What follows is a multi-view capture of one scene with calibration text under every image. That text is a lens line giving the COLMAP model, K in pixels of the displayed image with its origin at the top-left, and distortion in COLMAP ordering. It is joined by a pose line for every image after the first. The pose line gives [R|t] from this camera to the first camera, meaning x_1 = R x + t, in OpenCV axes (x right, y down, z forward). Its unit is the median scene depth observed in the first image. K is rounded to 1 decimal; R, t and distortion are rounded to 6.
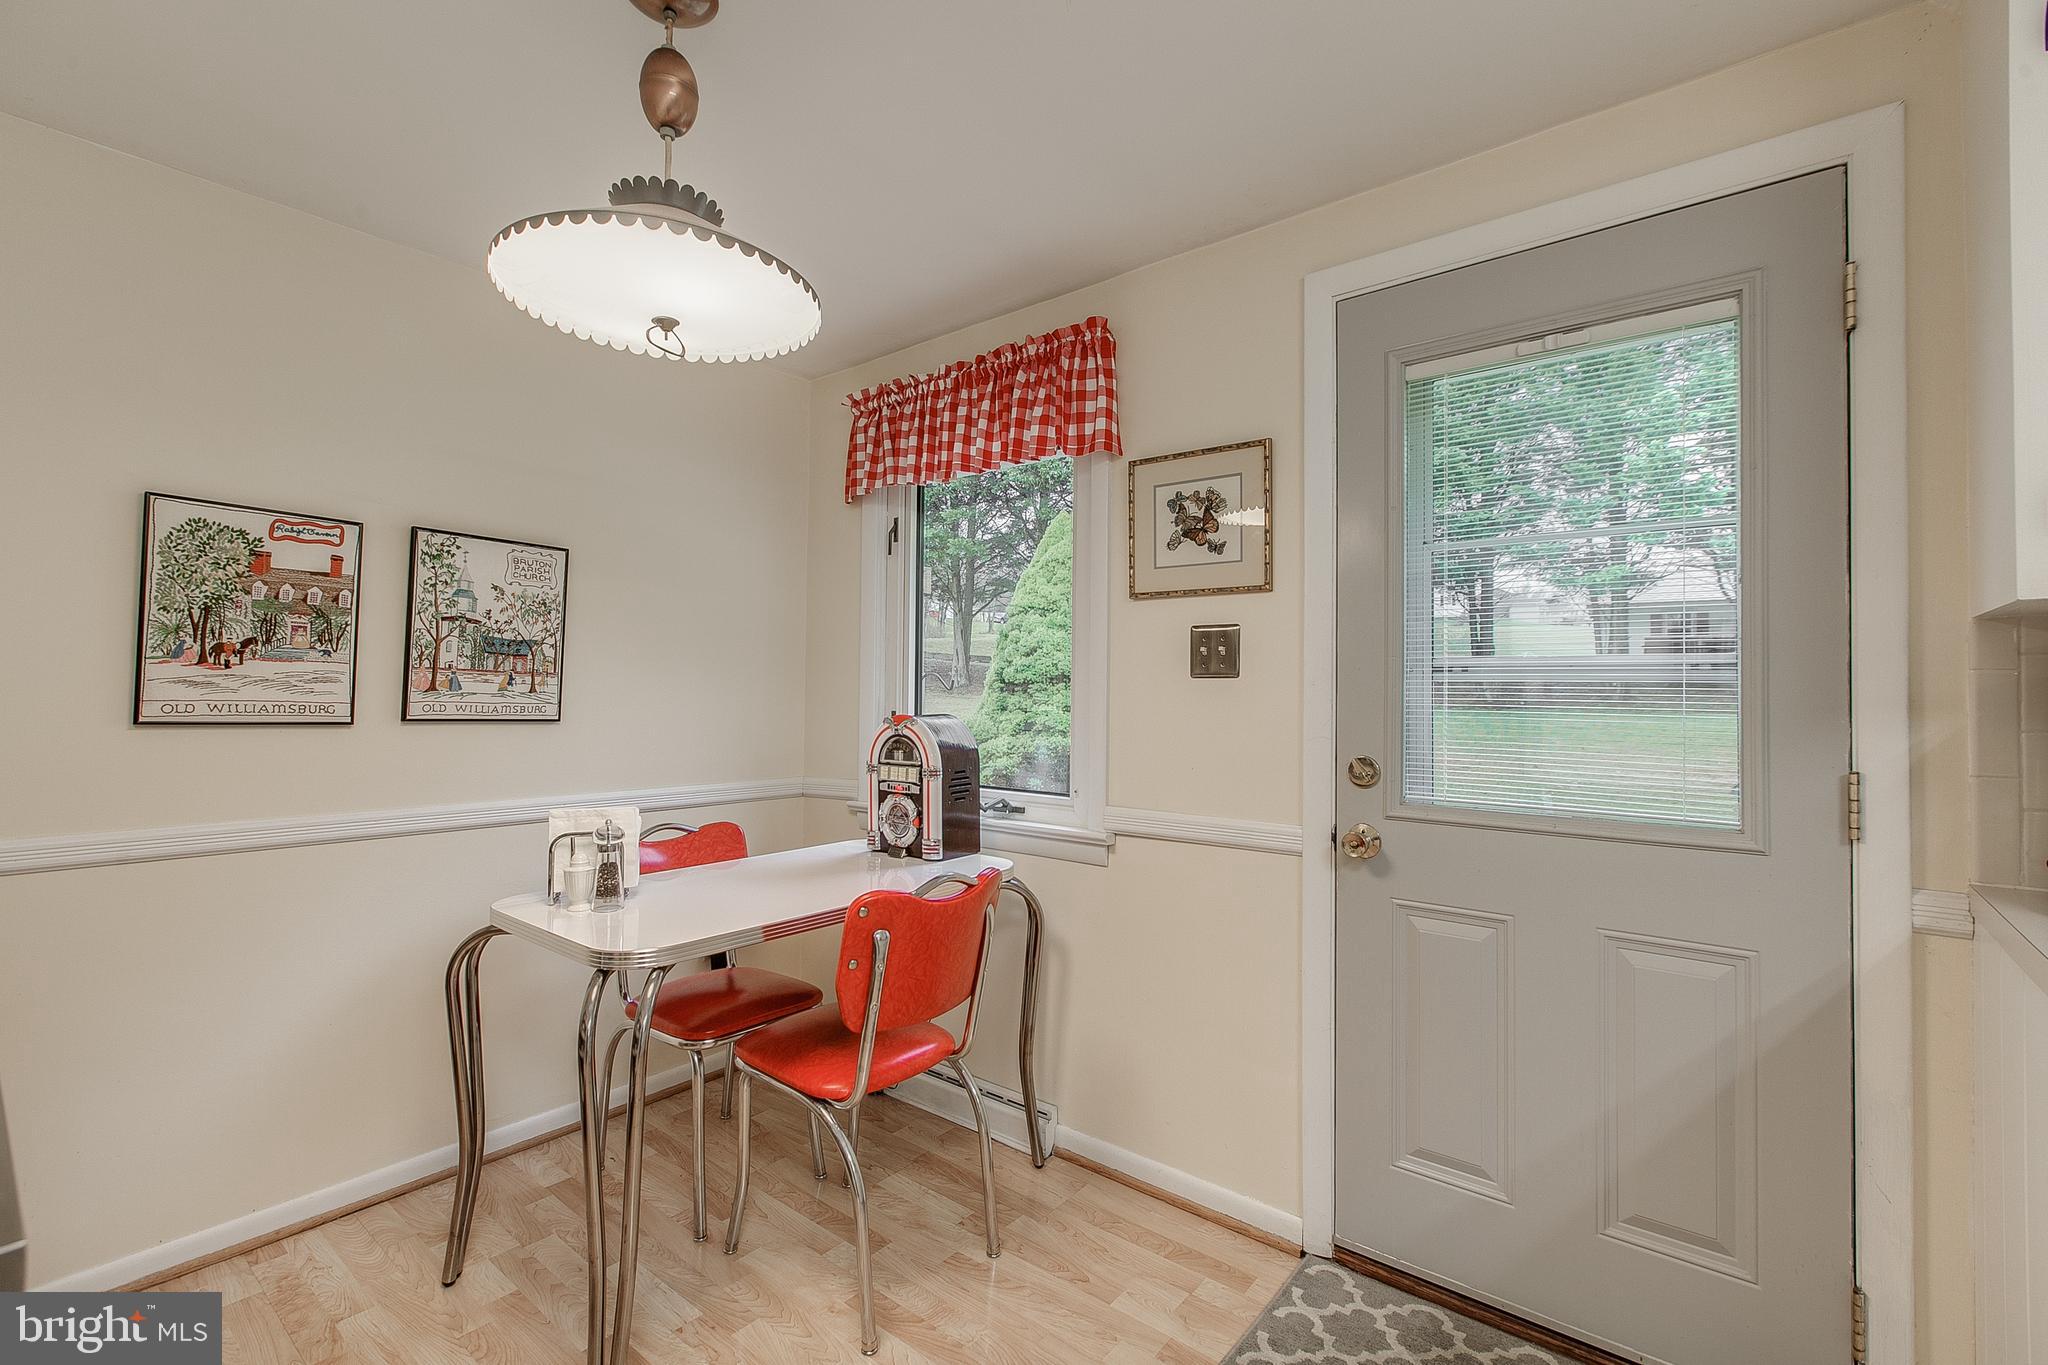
lens RADIAL K [[904.4, 0, 1024.0], [0, 904.4, 682.5], [0, 0, 1]] dist [-0.002367, -0.000394]
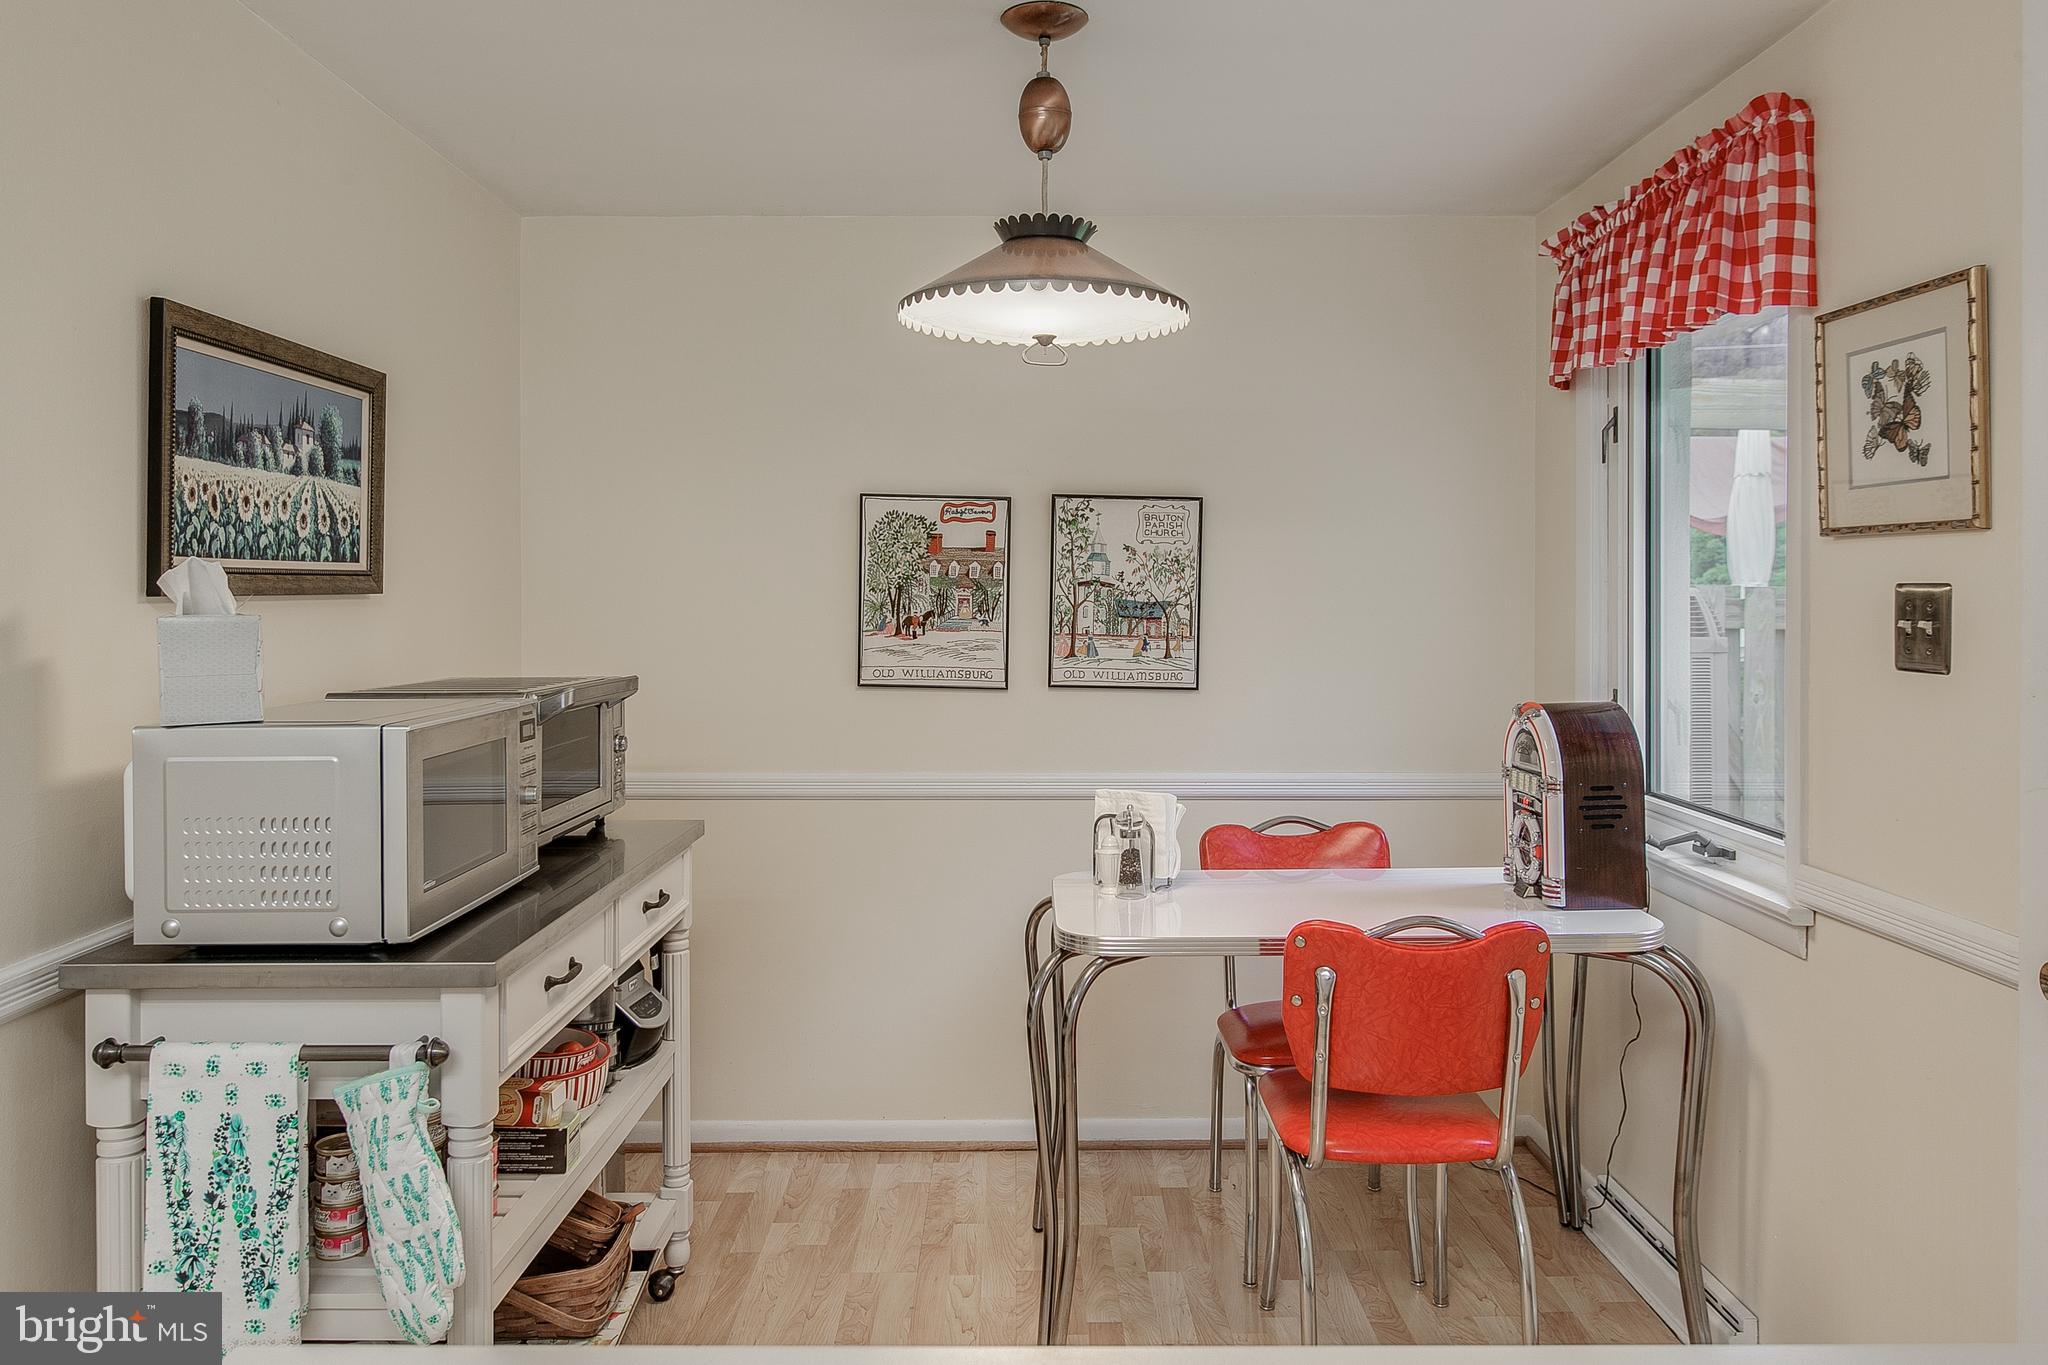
lens RADIAL K [[1480.7, 0, 1025.6], [0, 1480.7, 613.5], [0, 0, 1]] dist [-0.004483, 0.000489]
pose [[0.635012, 0.003804, -0.772493, 0.578497], [0.015092, 0.999736, 0.017329, -0.068507], [0.772355, -0.022662, 0.634787, -0.074079]]
